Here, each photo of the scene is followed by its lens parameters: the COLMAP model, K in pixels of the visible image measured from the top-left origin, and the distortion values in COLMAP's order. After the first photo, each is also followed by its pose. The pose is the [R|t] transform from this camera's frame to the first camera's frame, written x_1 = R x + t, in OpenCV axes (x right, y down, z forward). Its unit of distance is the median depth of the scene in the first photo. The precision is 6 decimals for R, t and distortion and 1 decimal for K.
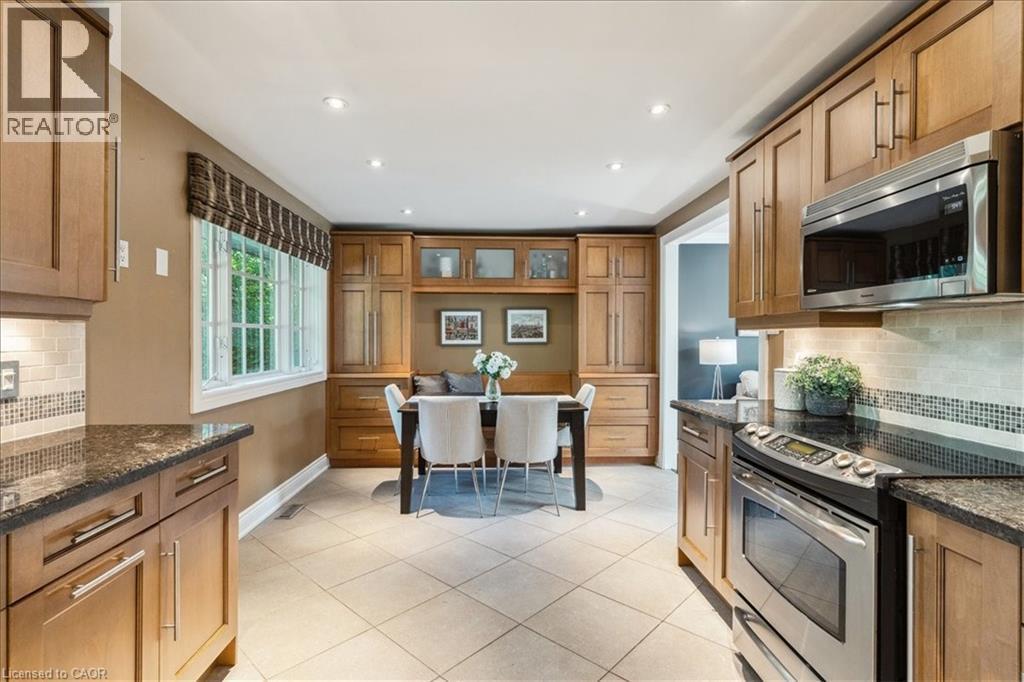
lens RADIAL K [[499.6, 0, 511.1], [0, 499.6, 343.3], [0, 0, 1]] dist [0.000384, -0.000109]
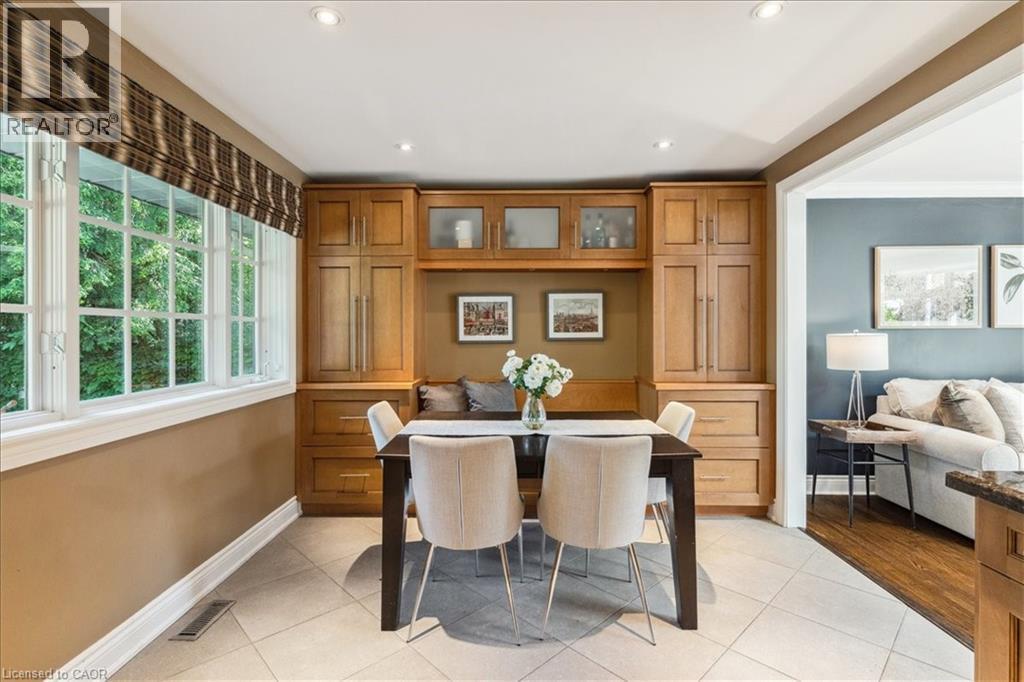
lens RADIAL K [[499.6, 0, 512.5], [0, 499.6, 334.9], [0, 0, 1]] dist [0.000384, -0.000109]
pose [[0.998715, -0.003583, -0.050560, -0.026447], [0.003287, 0.999977, -0.005923, -0.003099], [0.050580, 0.005749, 0.998703, 0.311177]]
